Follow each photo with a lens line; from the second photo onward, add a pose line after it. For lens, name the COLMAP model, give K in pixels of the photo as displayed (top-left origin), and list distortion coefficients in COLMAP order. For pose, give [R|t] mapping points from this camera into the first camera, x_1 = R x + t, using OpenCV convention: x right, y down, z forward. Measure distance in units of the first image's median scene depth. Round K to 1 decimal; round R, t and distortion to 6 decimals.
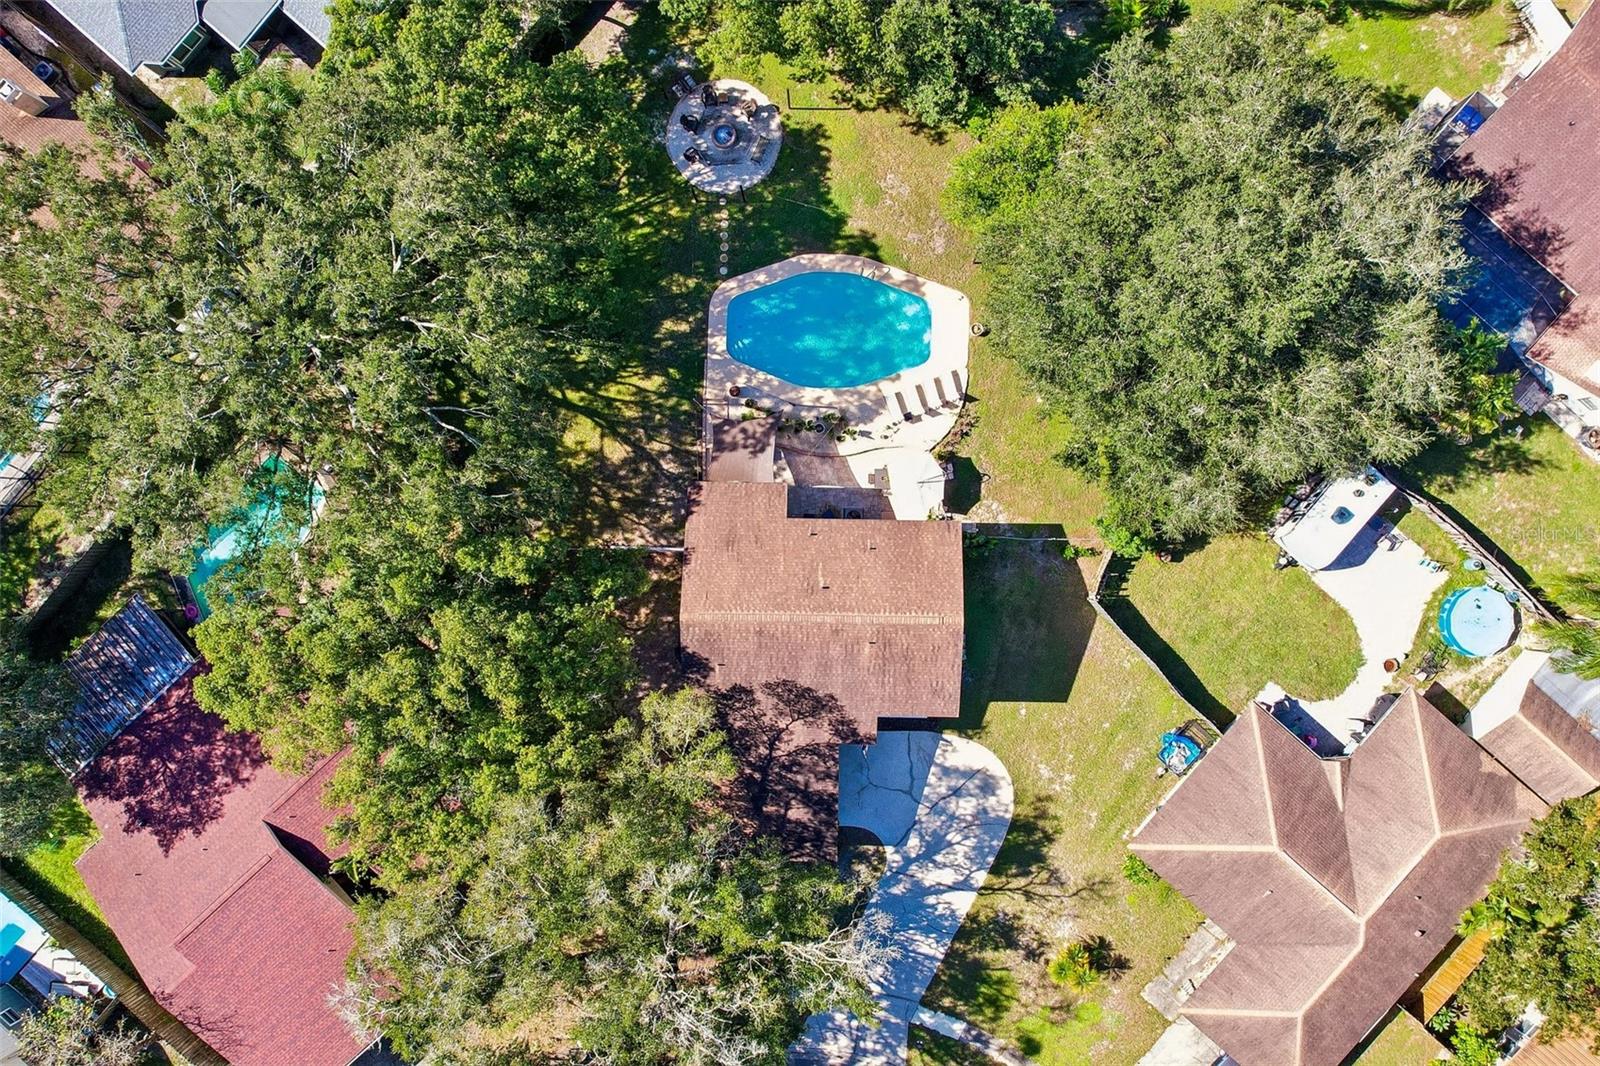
lens RADIAL K [[1208.5, 0, 809.8], [0, 1208.5, 527.9], [0, 0, 1]] dist [-0.063158, 0.046320]
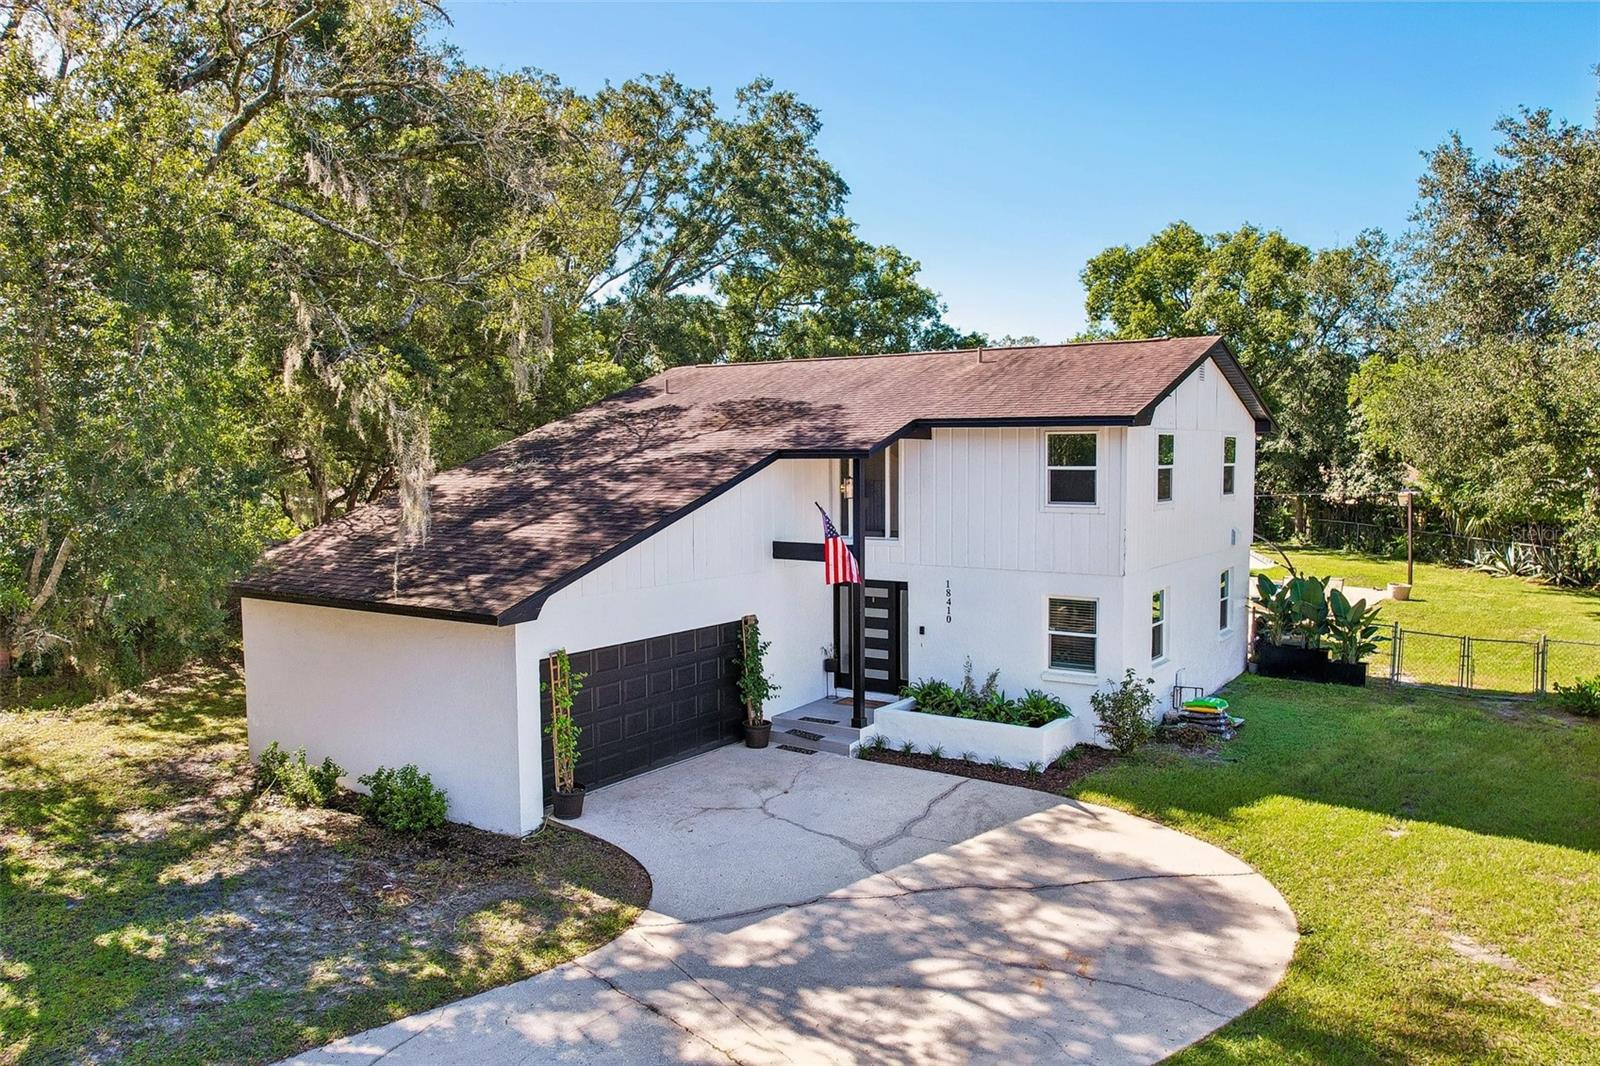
lens RADIAL K [[1208.5, 0, 810.5], [0, 1208.5, 535.6], [0, 0, 1]] dist [-0.063158, 0.046320]
pose [[0.837543, 0.043422, -0.544643, 0.206303], [-0.546371, 0.066810, -0.834875, 0.431621], [0.000136, 0.996820, 0.079680, 0.914711]]
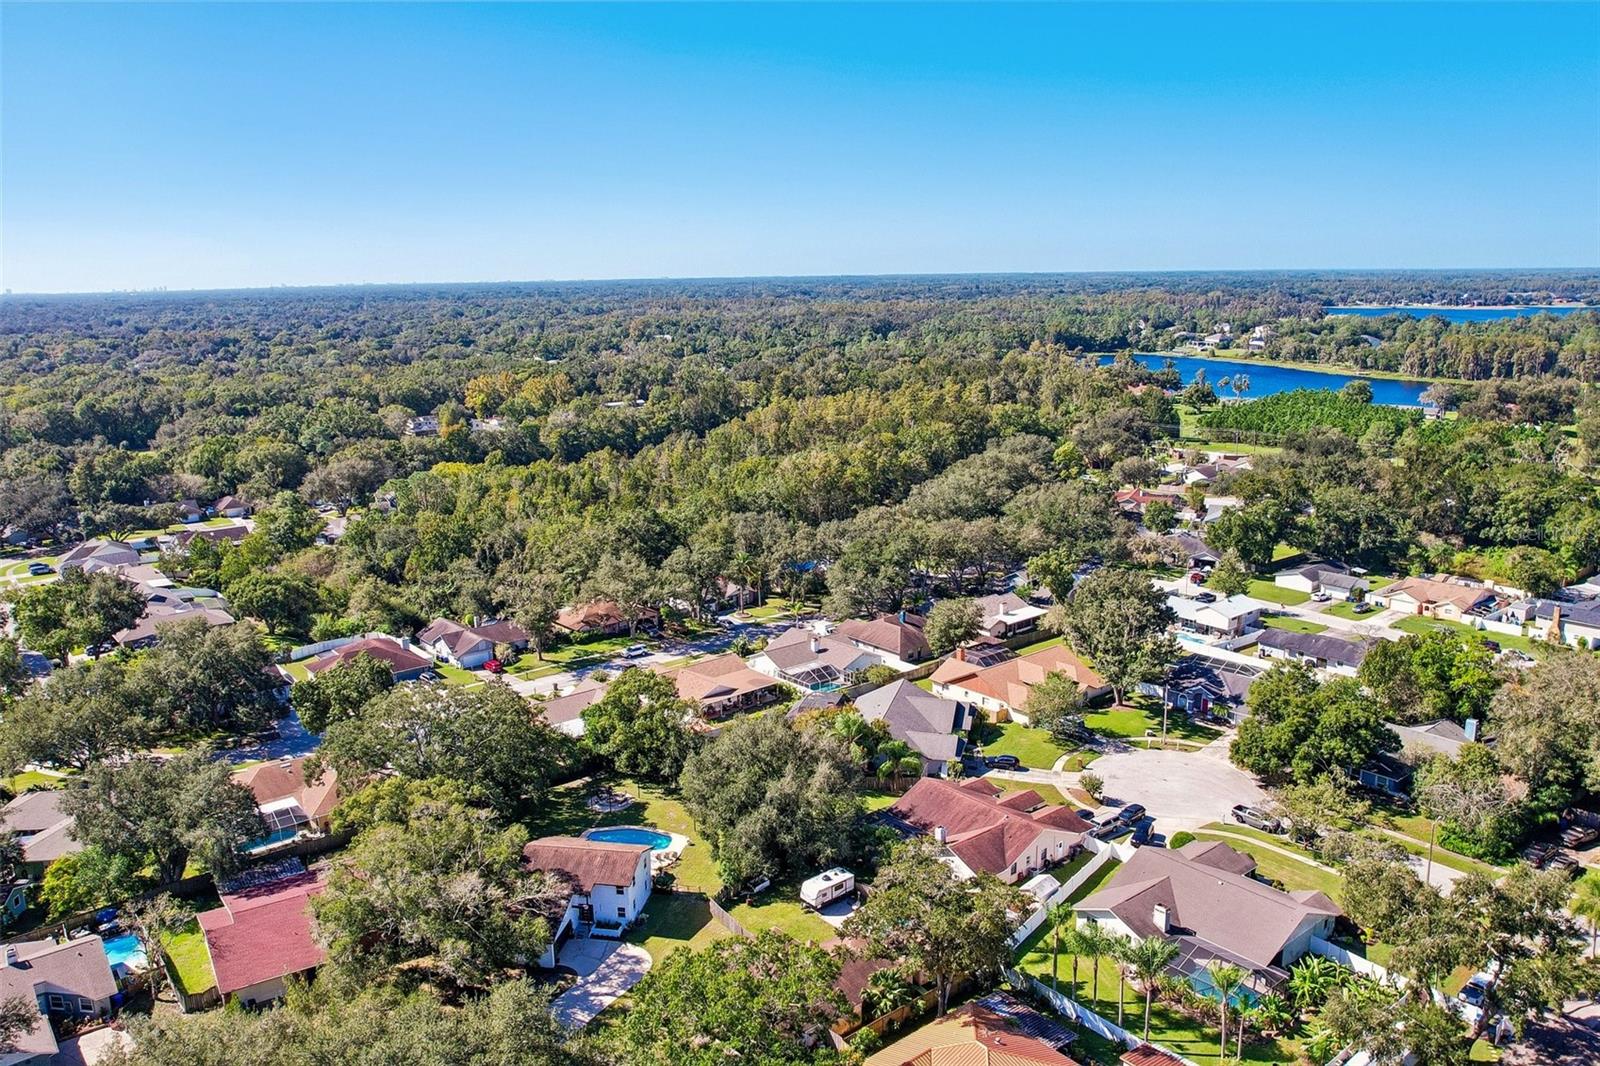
lens RADIAL K [[1208.5, 0, 793.2], [0, 1208.5, 532.4], [0, 0, 1]] dist [-0.063158, 0.046320]
pose [[0.986652, 0.035807, -0.158859, 0.675720], [-0.162844, 0.217040, -0.962484, 1.883274], [0.000015, 0.975506, 0.219974, -0.100407]]
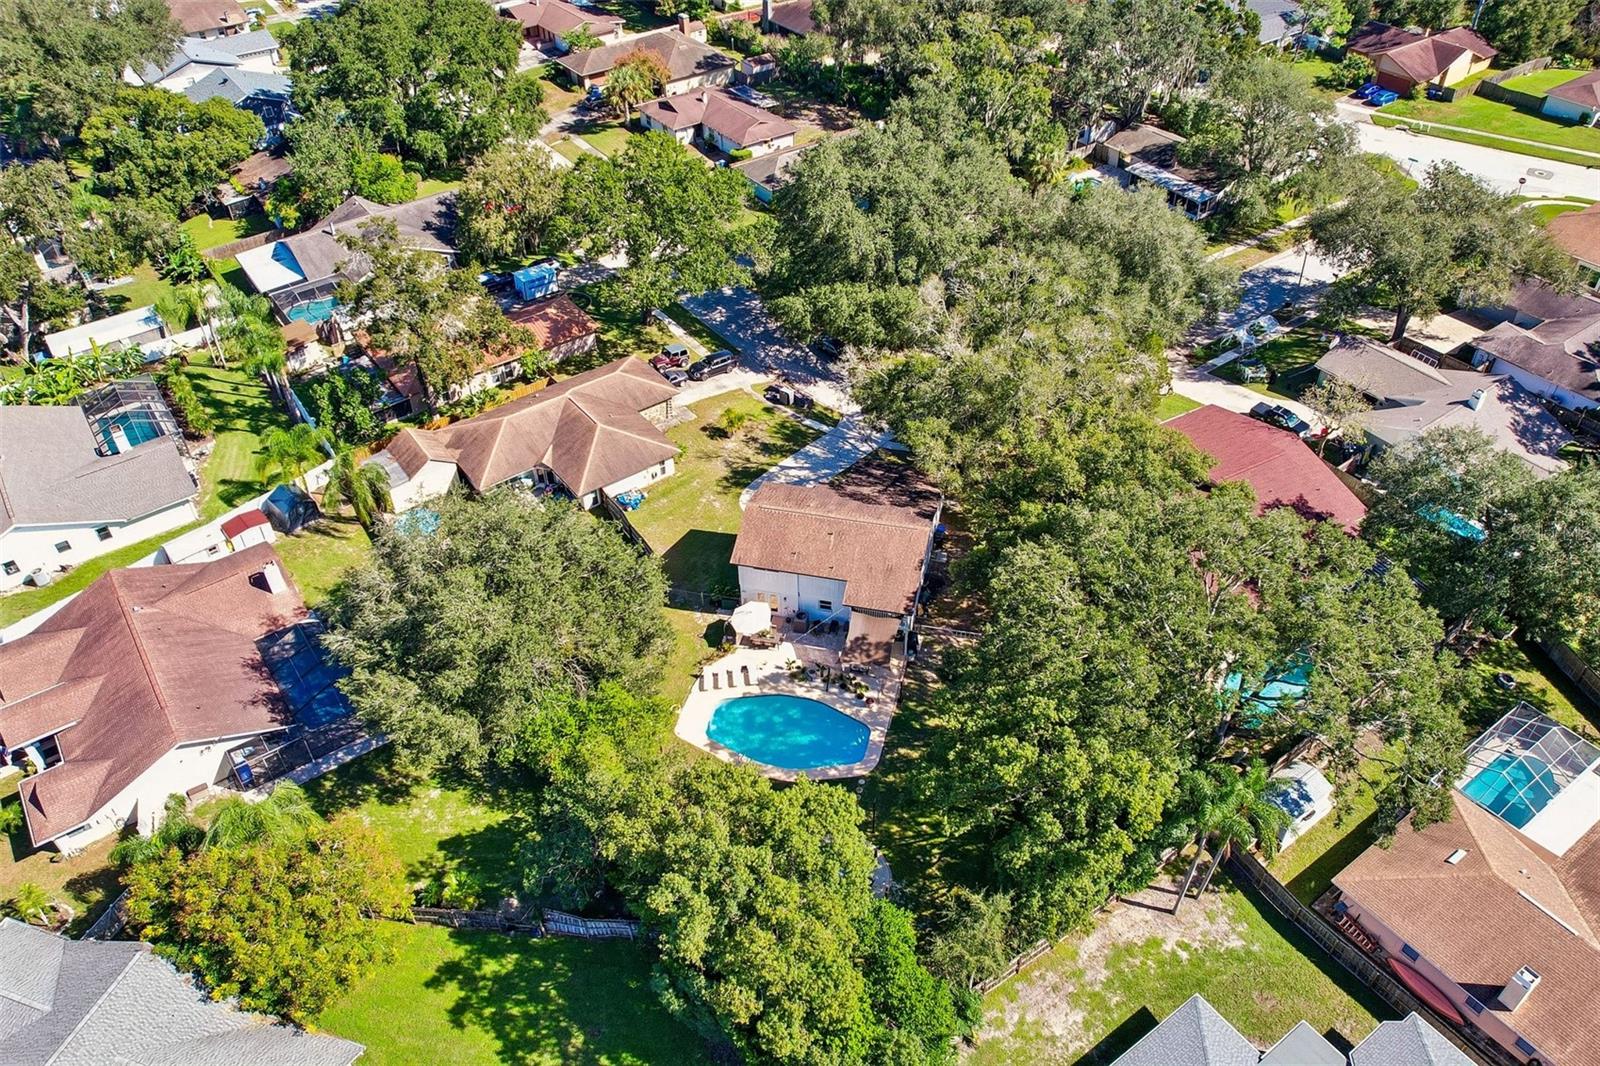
lens RADIAL K [[1208.5, 0, 804.9], [0, 1208.5, 536.9], [0, 0, 1]] dist [-0.063158, 0.046320]
pose [[-0.975302, -0.111310, 0.190778, -0.215139], [0.217400, -0.636378, 0.740108, -0.947414], [0.039026, 0.763304, 0.644860, 0.036613]]
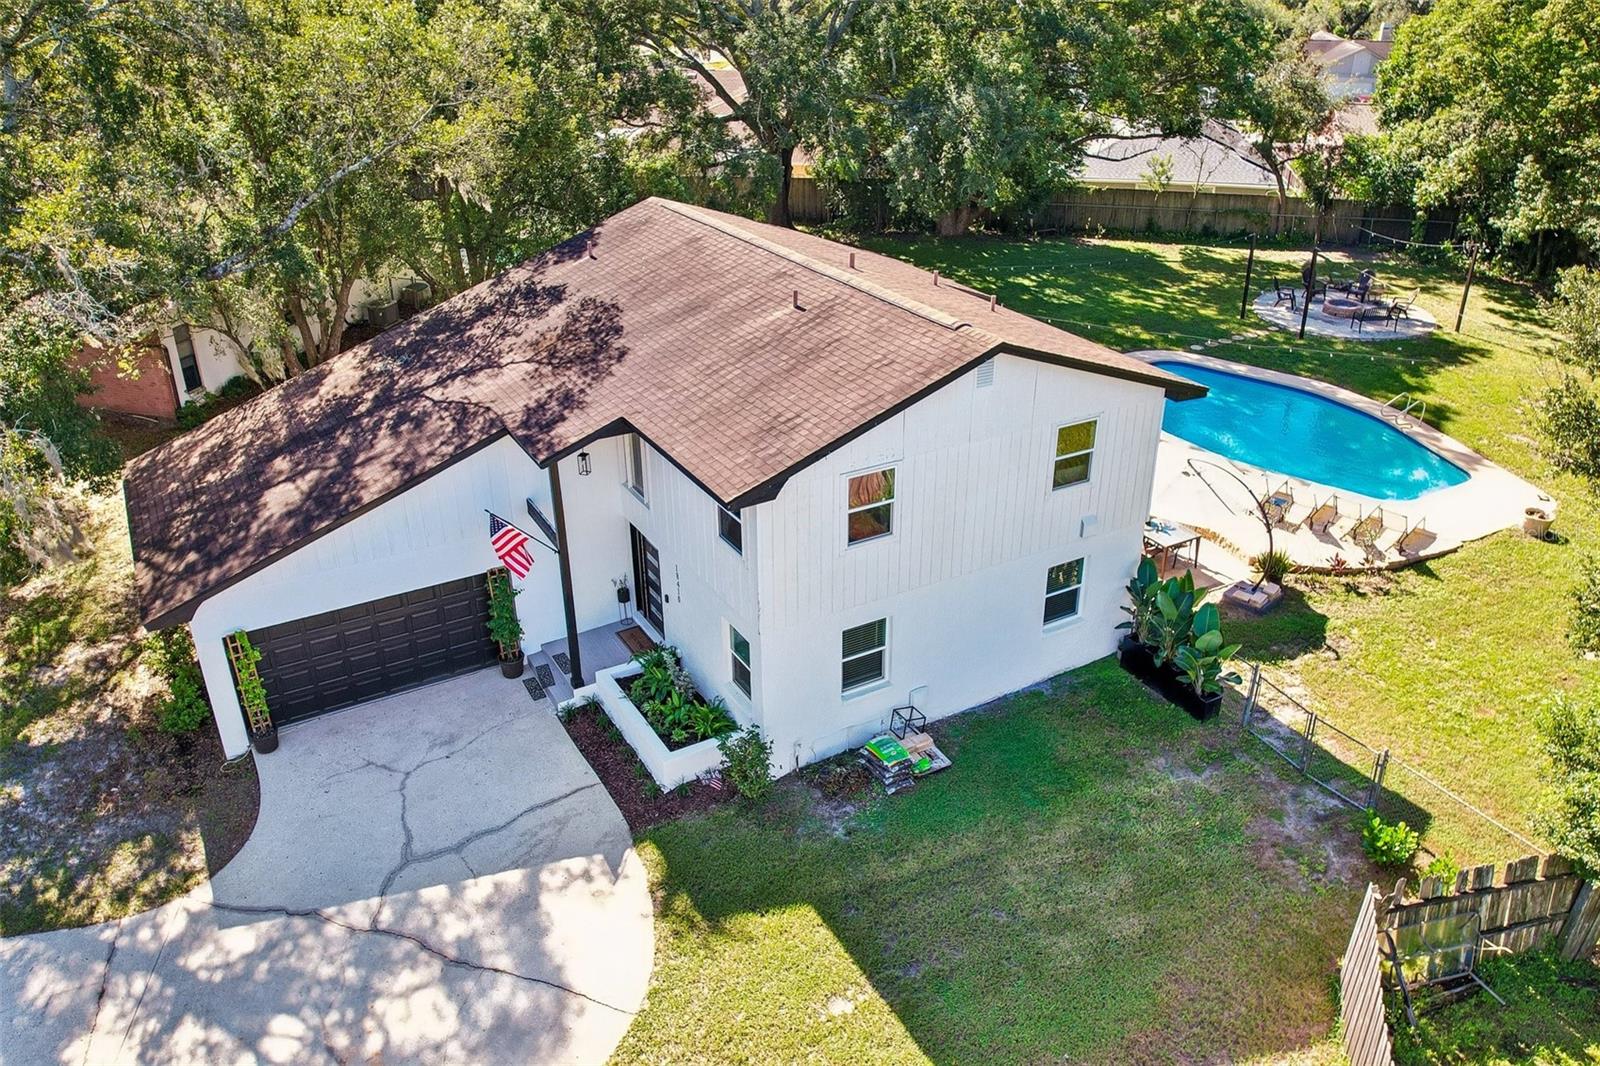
lens RADIAL K [[1208.5, 0, 807.2], [0, 1208.5, 571.3], [0, 0, 1]] dist [-0.063158, 0.046320]
pose [[0.509043, 0.419096, -0.751820, 0.326490], [-0.860733, 0.251639, -0.442511, 0.248912], [0.003733, 0.872374, 0.488825, 0.792049]]
